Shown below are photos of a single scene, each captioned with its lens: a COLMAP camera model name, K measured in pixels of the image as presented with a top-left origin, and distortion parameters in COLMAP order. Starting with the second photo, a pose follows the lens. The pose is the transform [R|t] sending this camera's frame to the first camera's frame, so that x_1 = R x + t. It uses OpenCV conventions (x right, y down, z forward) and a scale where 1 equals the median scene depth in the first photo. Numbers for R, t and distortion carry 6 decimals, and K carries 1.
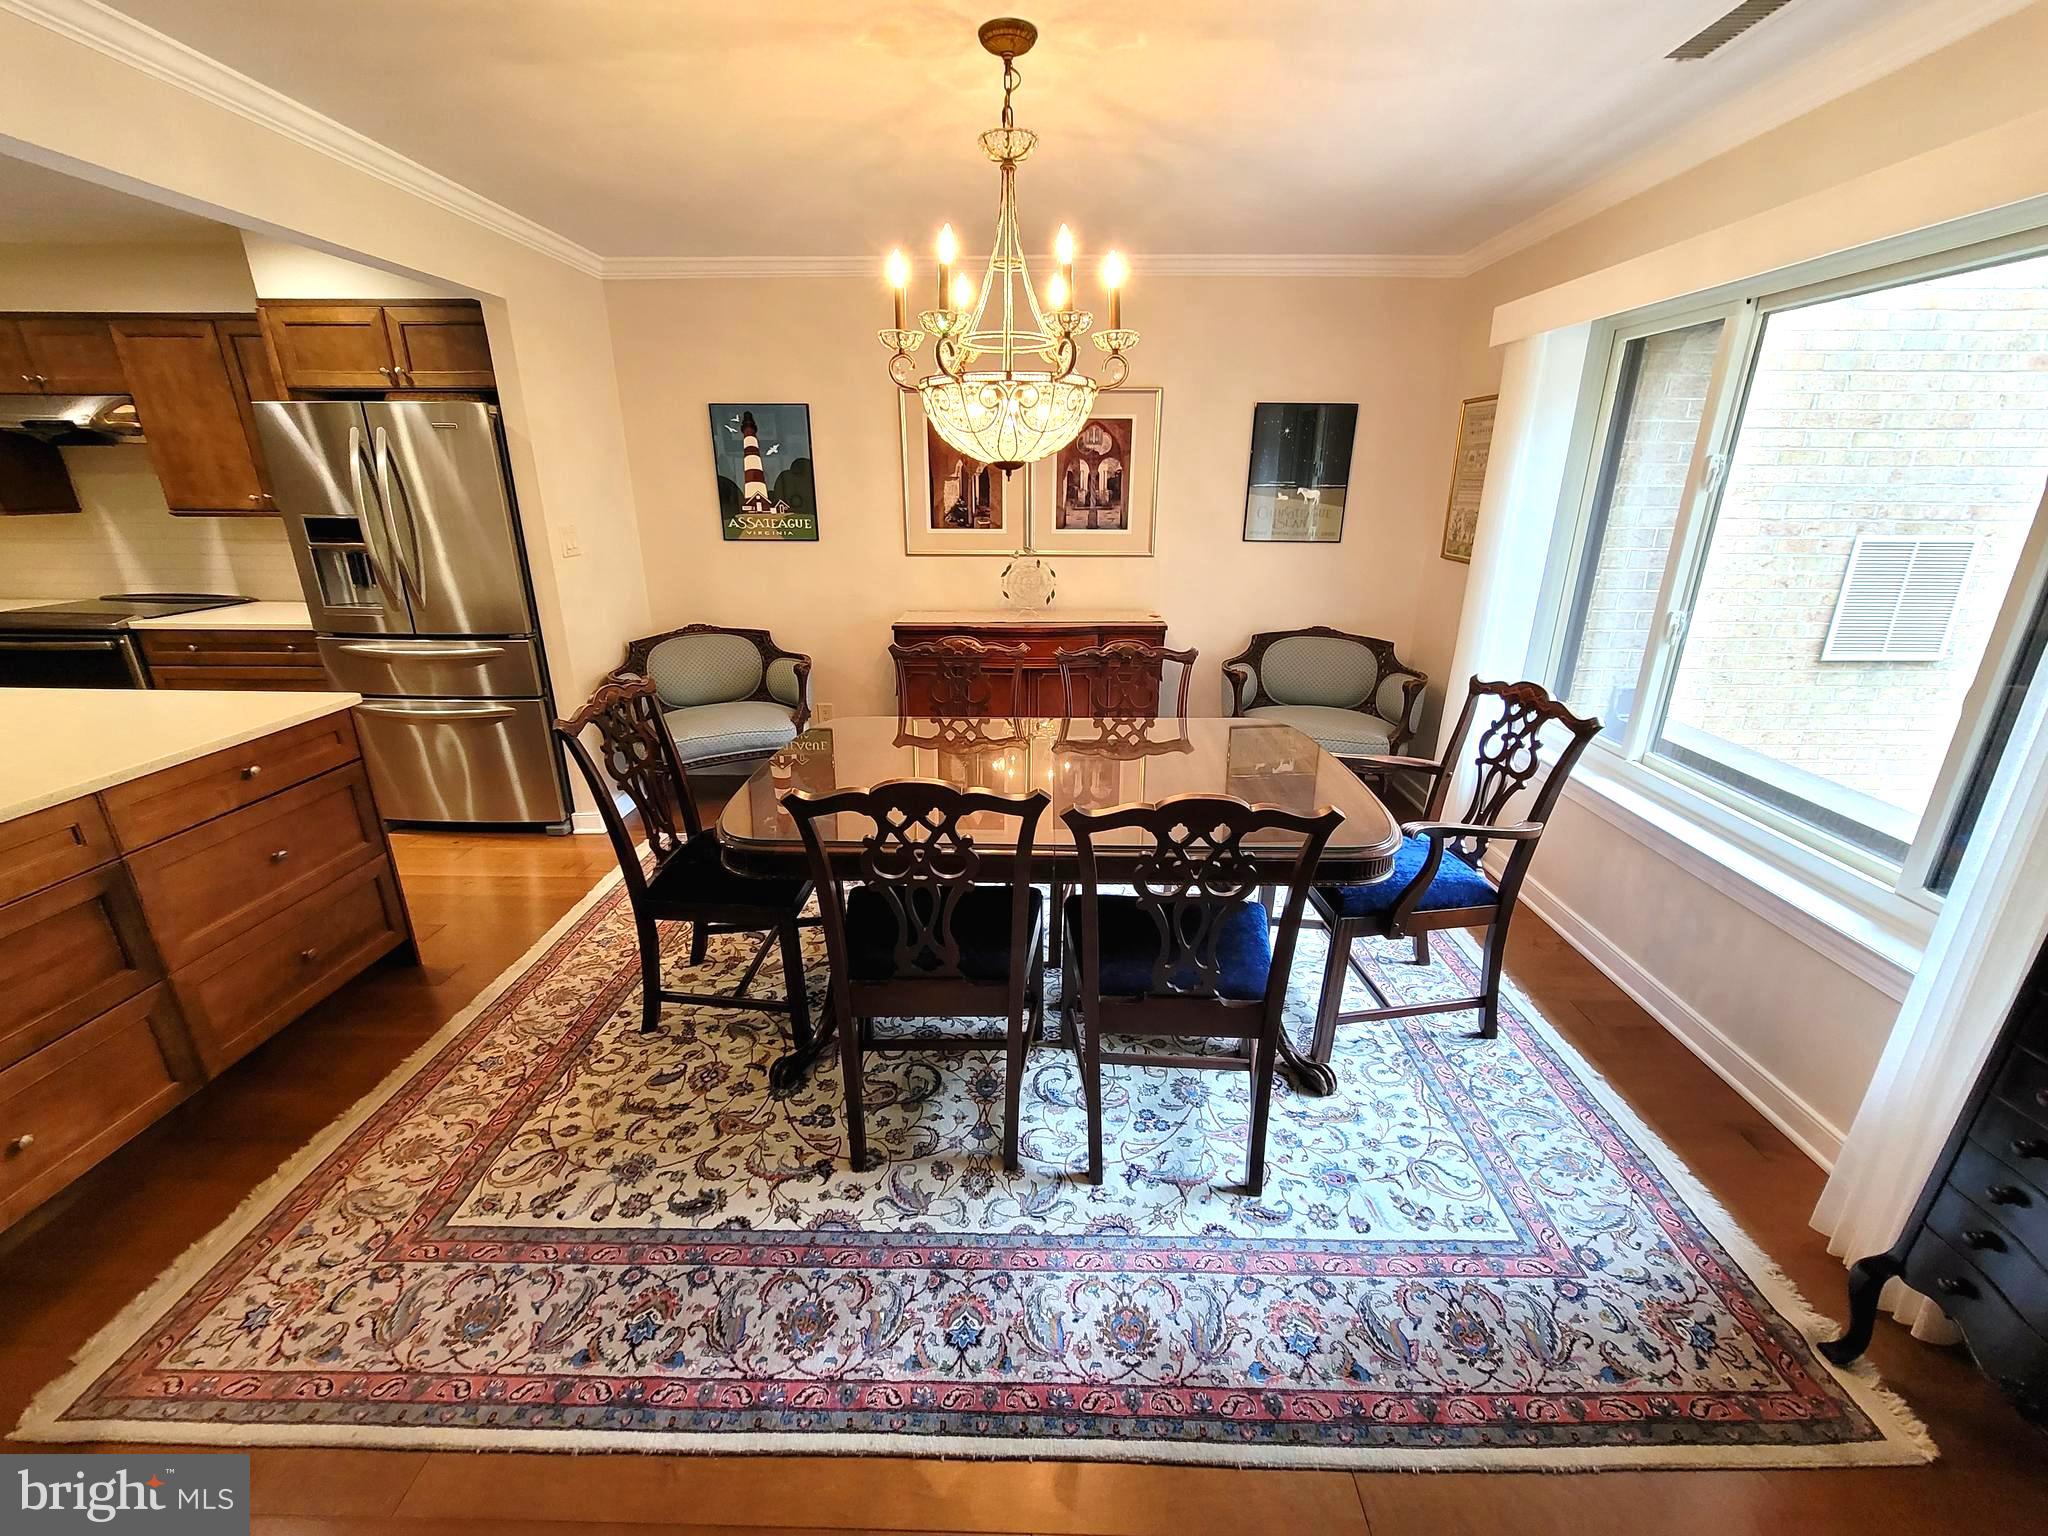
lens RADIAL K [[837.0, 0, 1023.9], [0, 837.0, 759.9], [0, 0, 1]] dist [-0.007408, 0.003254]
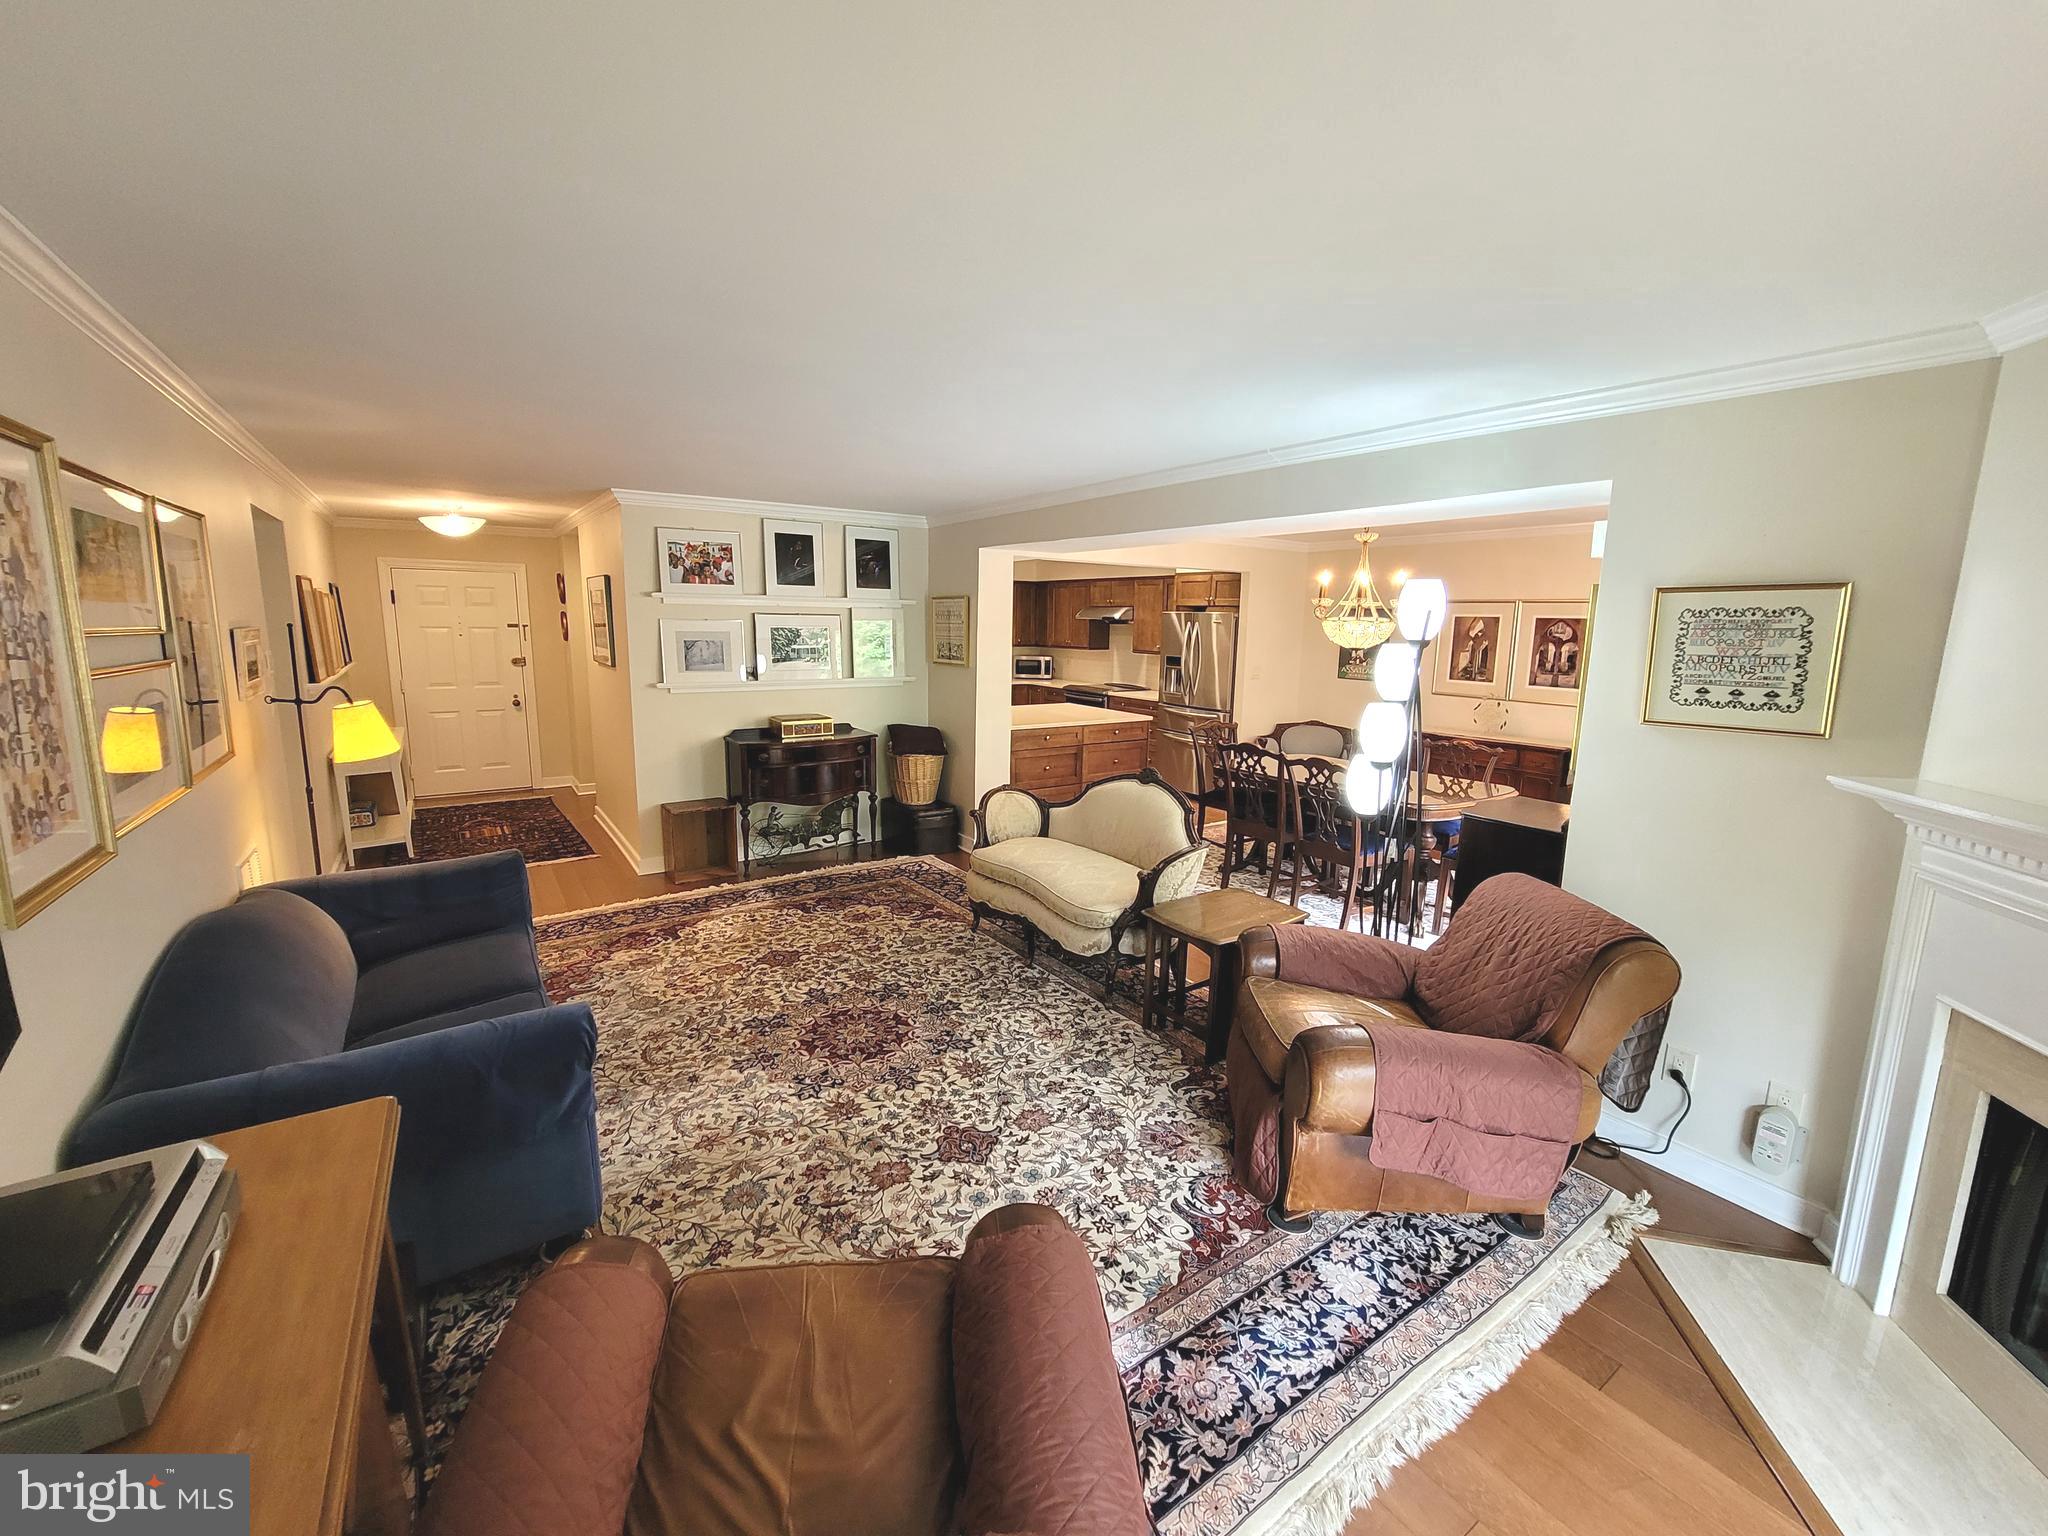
lens RADIAL K [[837.0, 0, 1023.9], [0, 837.0, 759.9], [0, 0, 1]] dist [-0.007408, 0.003254]
pose [[0.587133, 0.143626, -0.796647, 0.946244], [-0.278160, 0.960004, -0.031928, 0.210992], [0.760199, 0.240342, 0.603601, -0.775694]]
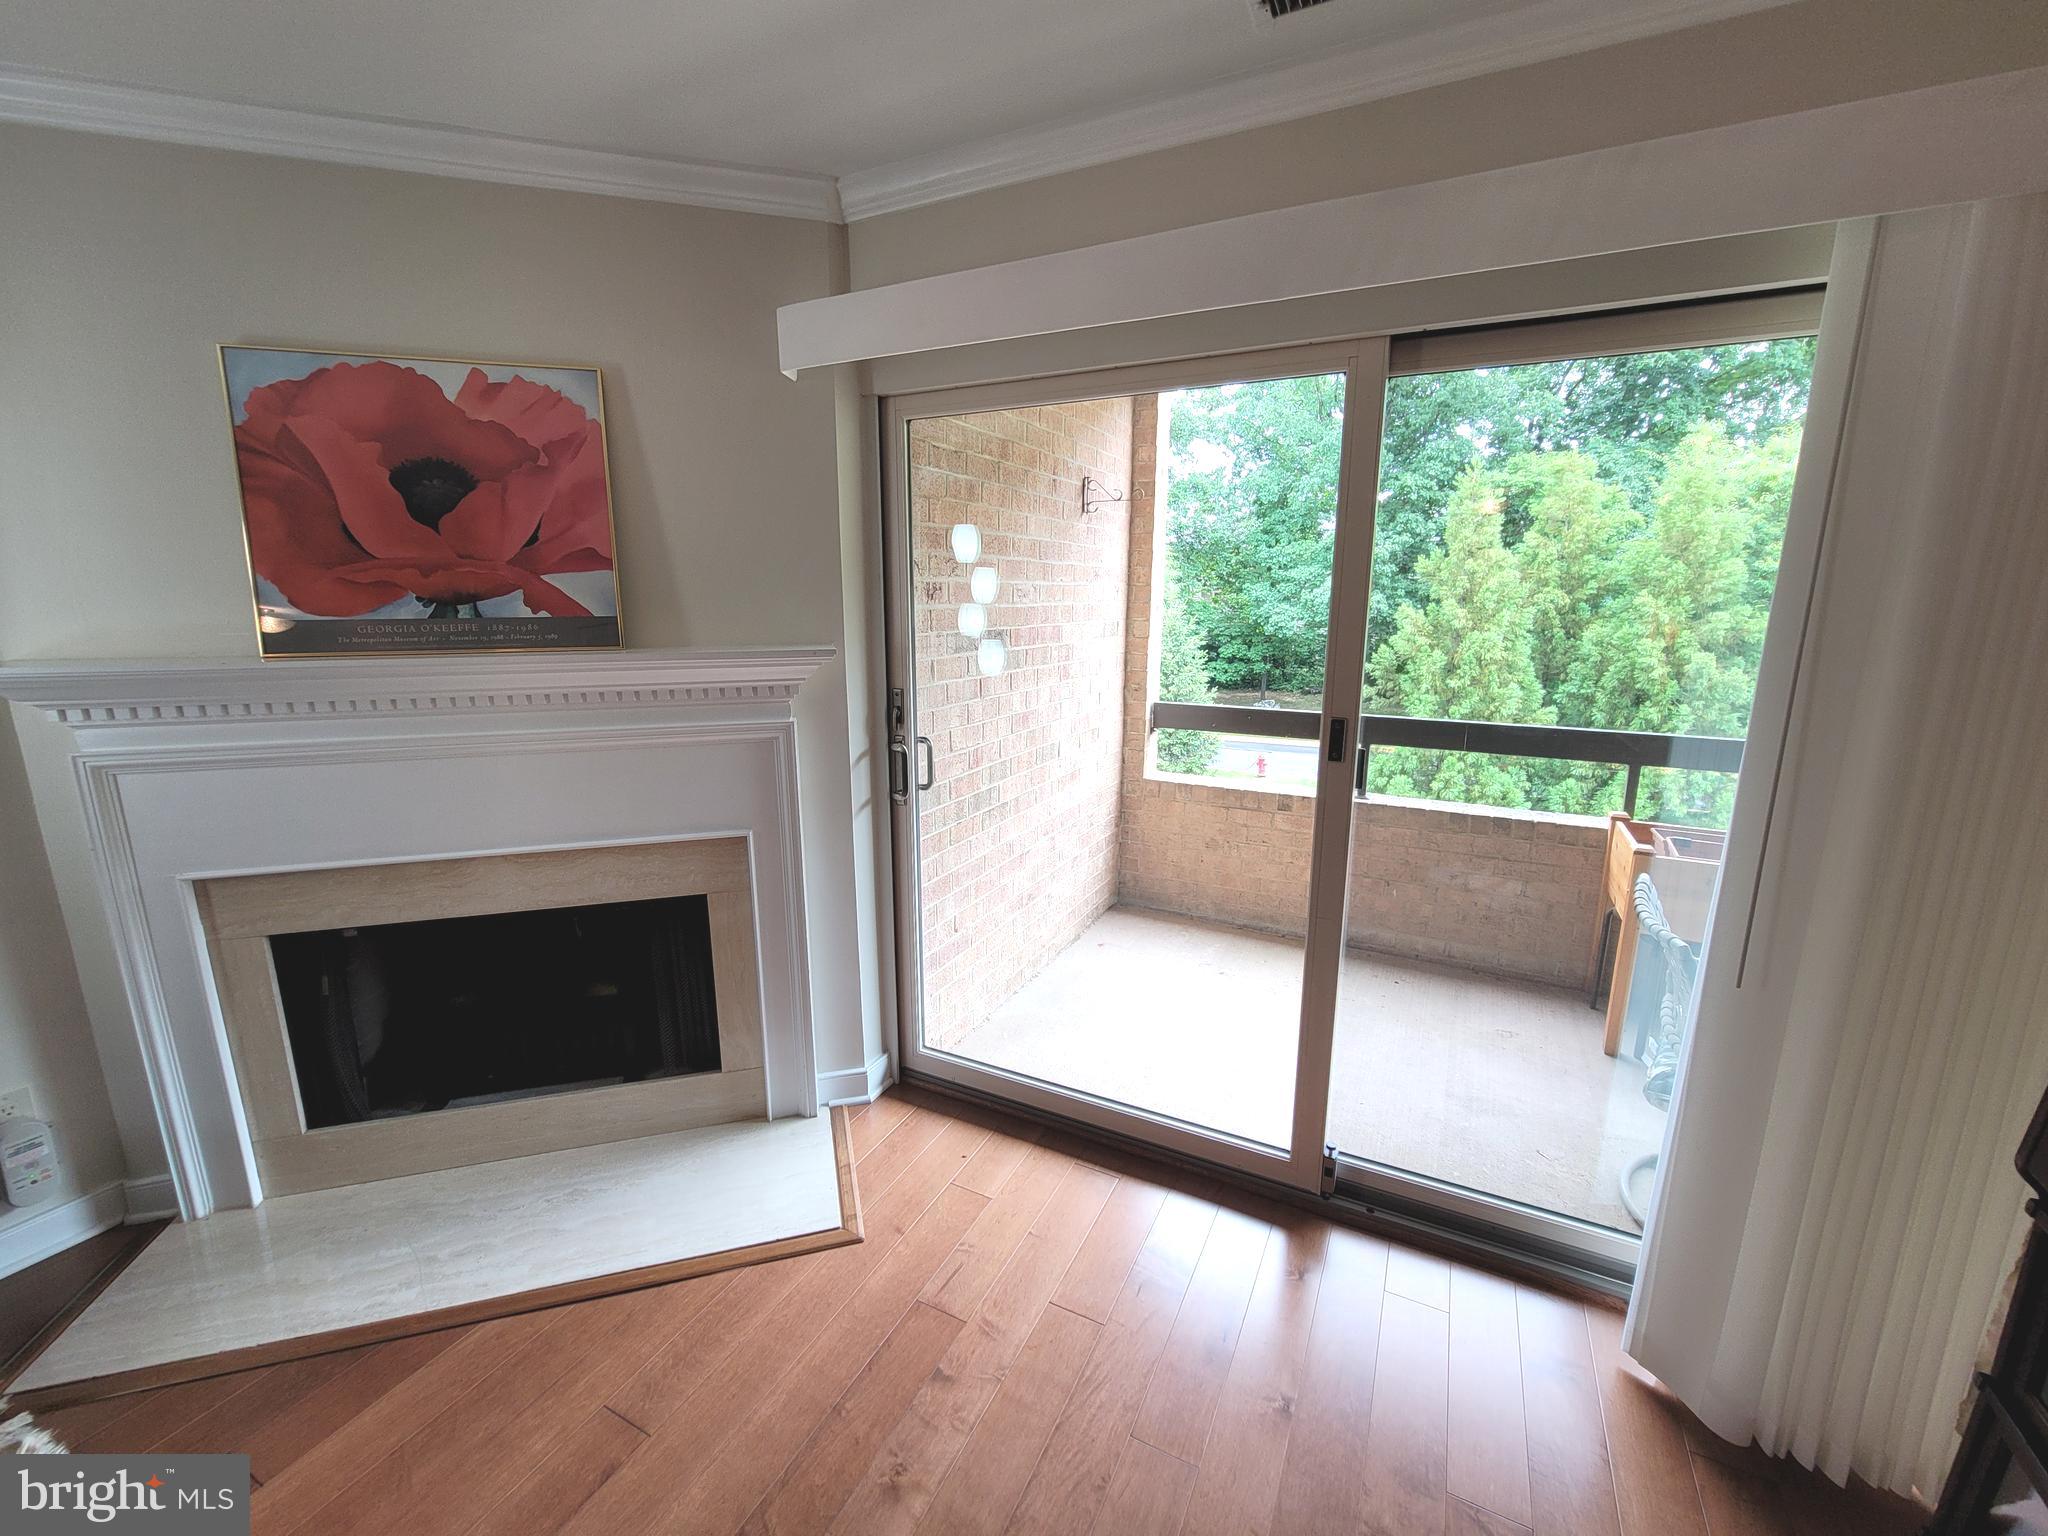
lens RADIAL K [[837.0, 0, 1023.9], [0, 837.0, 759.9], [0, 0, 1]] dist [-0.007408, 0.003254]
pose [[0.433987, -0.177914, 0.883177, 0.637002], [0.292874, 0.954923, 0.048451, 0.237711], [-0.851986, 0.237633, 0.466531, -0.642476]]
